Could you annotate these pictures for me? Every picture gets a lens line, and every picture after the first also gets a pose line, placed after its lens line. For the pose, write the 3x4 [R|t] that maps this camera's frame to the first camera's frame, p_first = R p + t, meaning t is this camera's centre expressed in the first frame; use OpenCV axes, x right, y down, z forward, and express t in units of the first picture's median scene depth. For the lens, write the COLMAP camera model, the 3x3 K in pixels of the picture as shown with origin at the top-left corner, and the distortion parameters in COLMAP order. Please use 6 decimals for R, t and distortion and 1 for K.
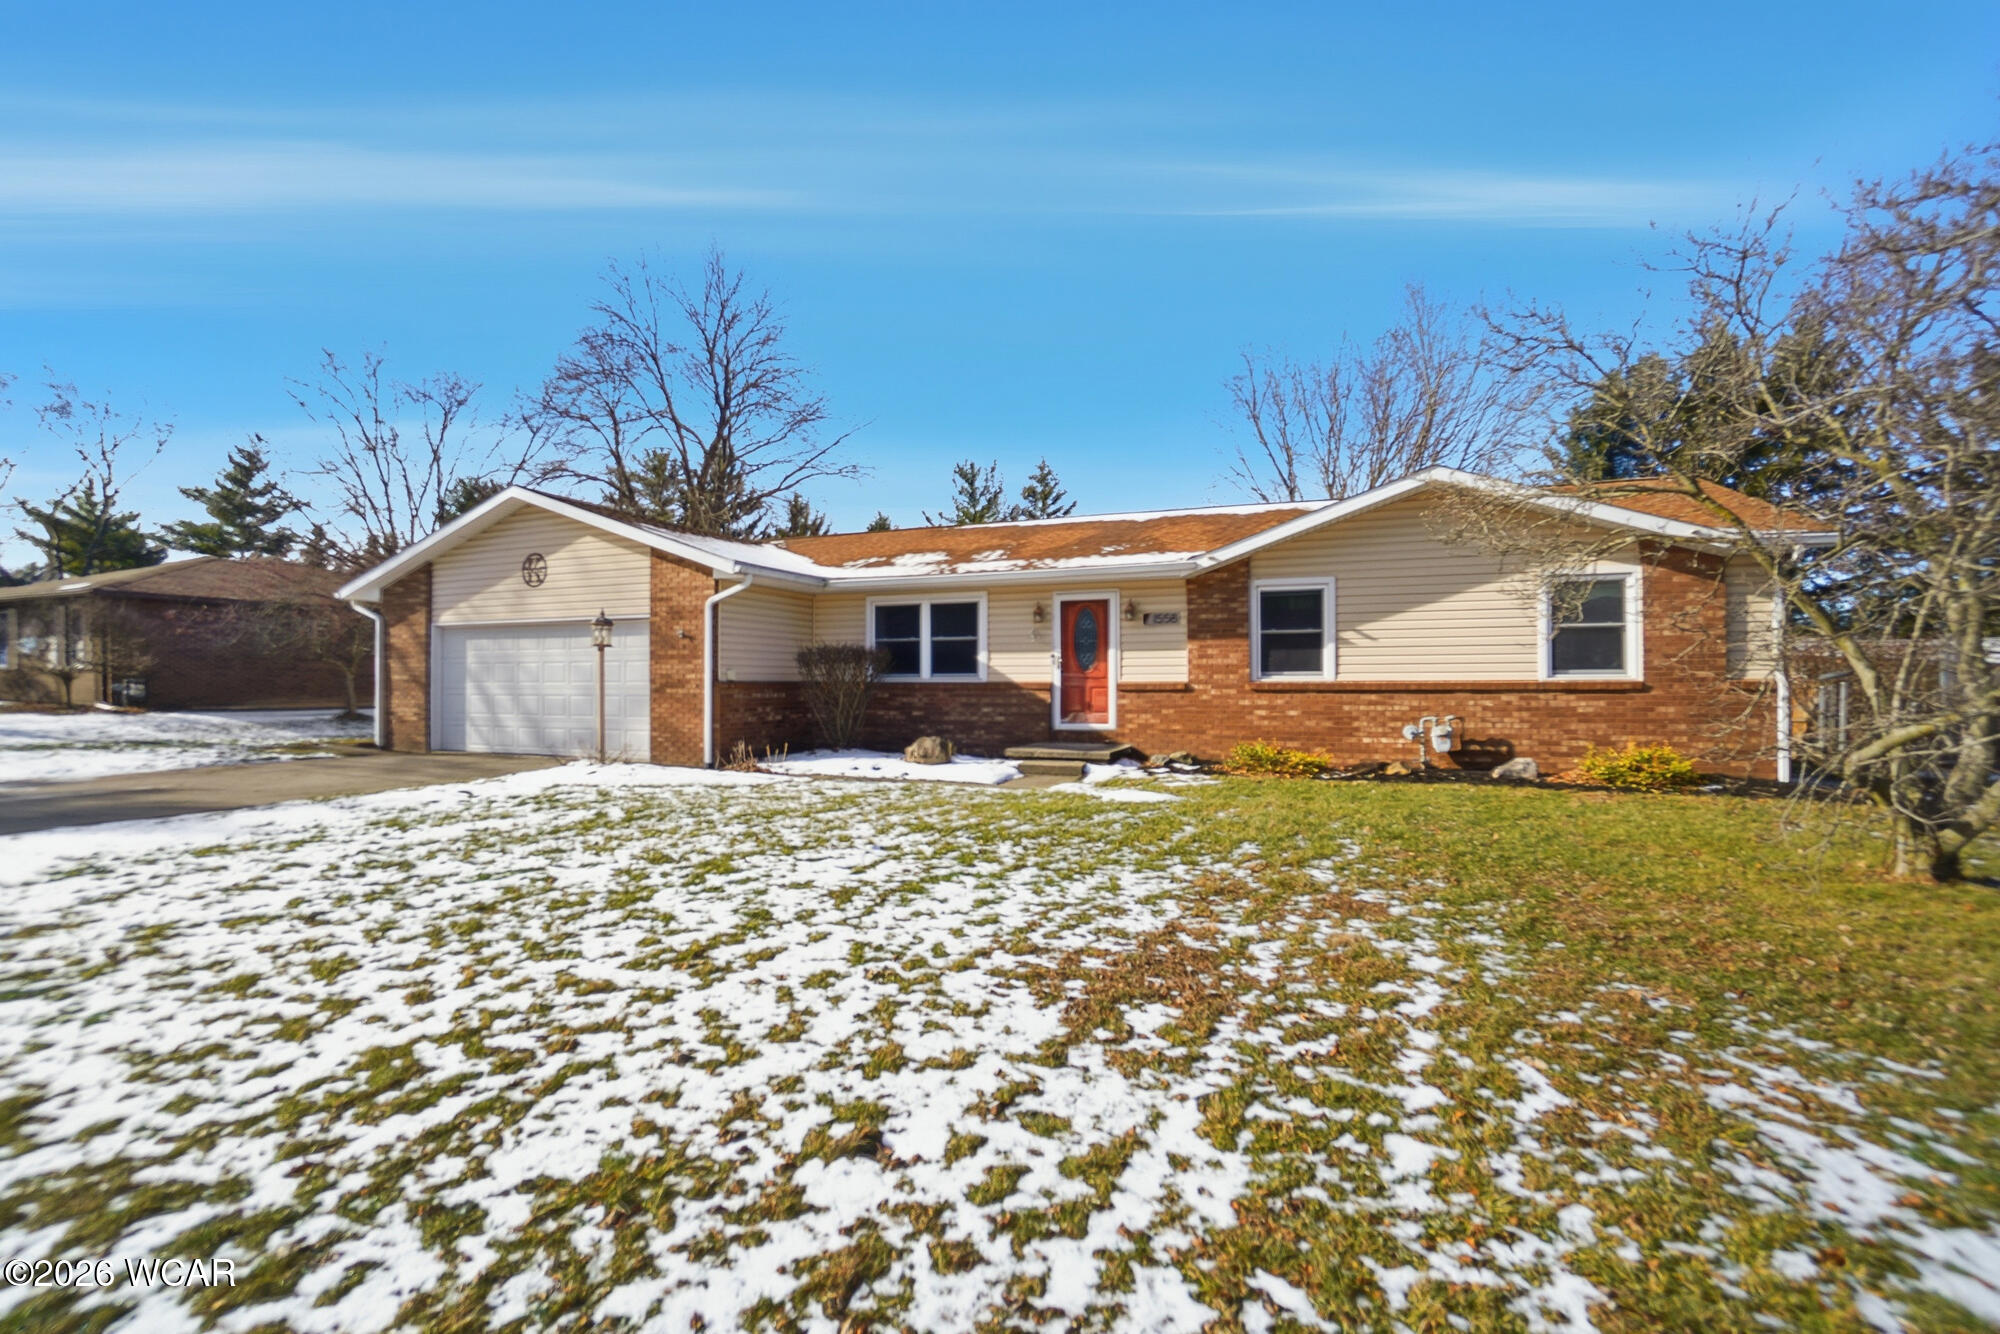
lens RADIAL K [[902.8, 0, 989.5], [0, 902.8, 663.7], [0, 0, 1]] dist [-0.061231, 0.021066]
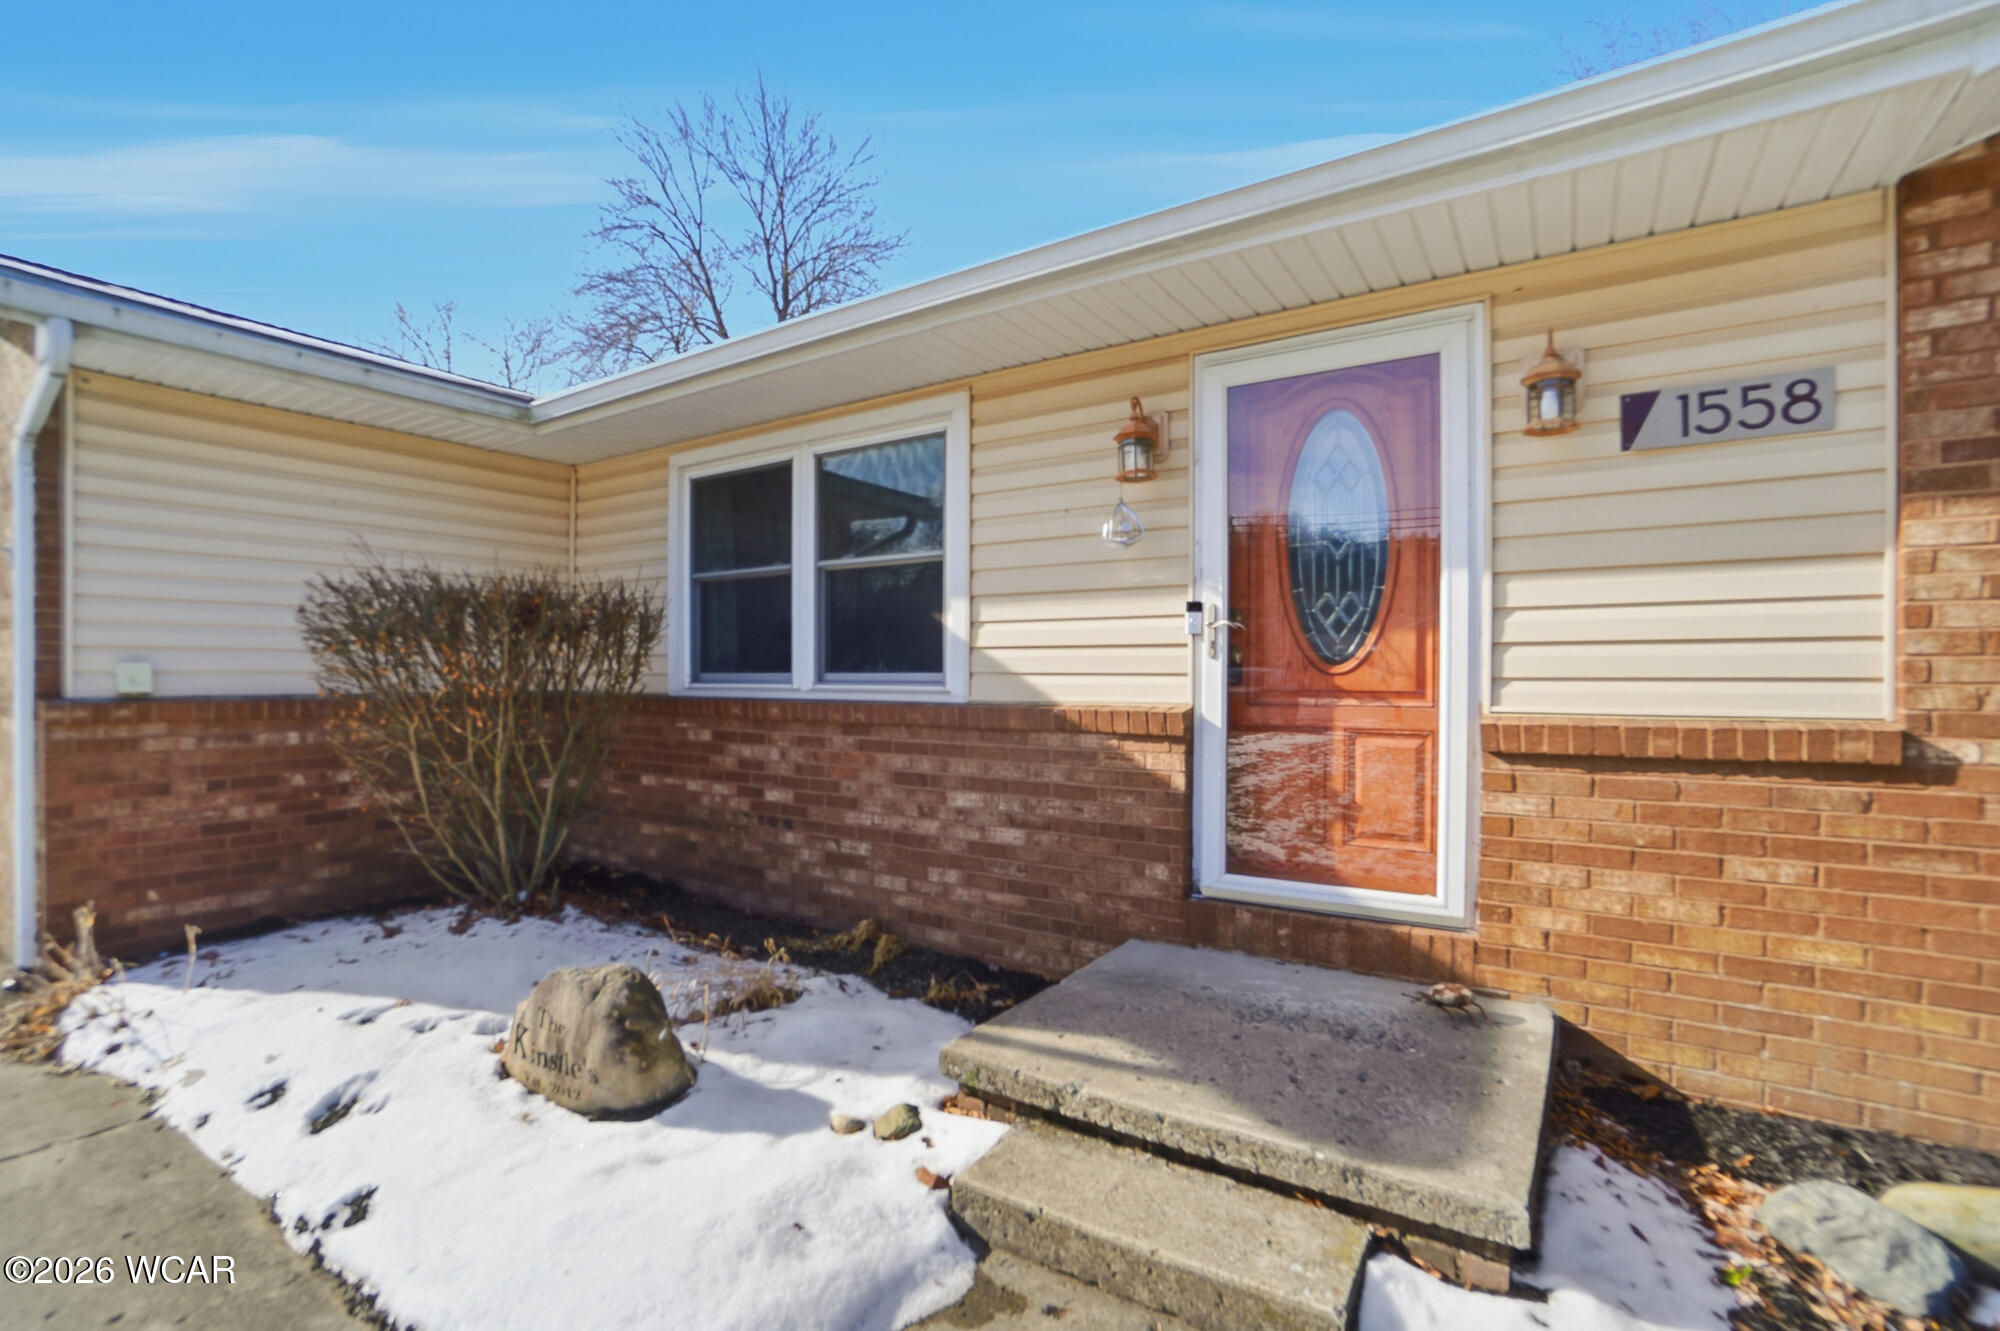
lens RADIAL K [[902.8, 0, 989.5], [0, 902.8, 662.2], [0, 0, 1]] dist [-0.061231, 0.021066]
pose [[0.978167, -0.000206, -0.207819, 0.063975], [0.001821, 0.999970, 0.007578, 0.004948], [0.207811, -0.007791, 0.978138, 0.716530]]
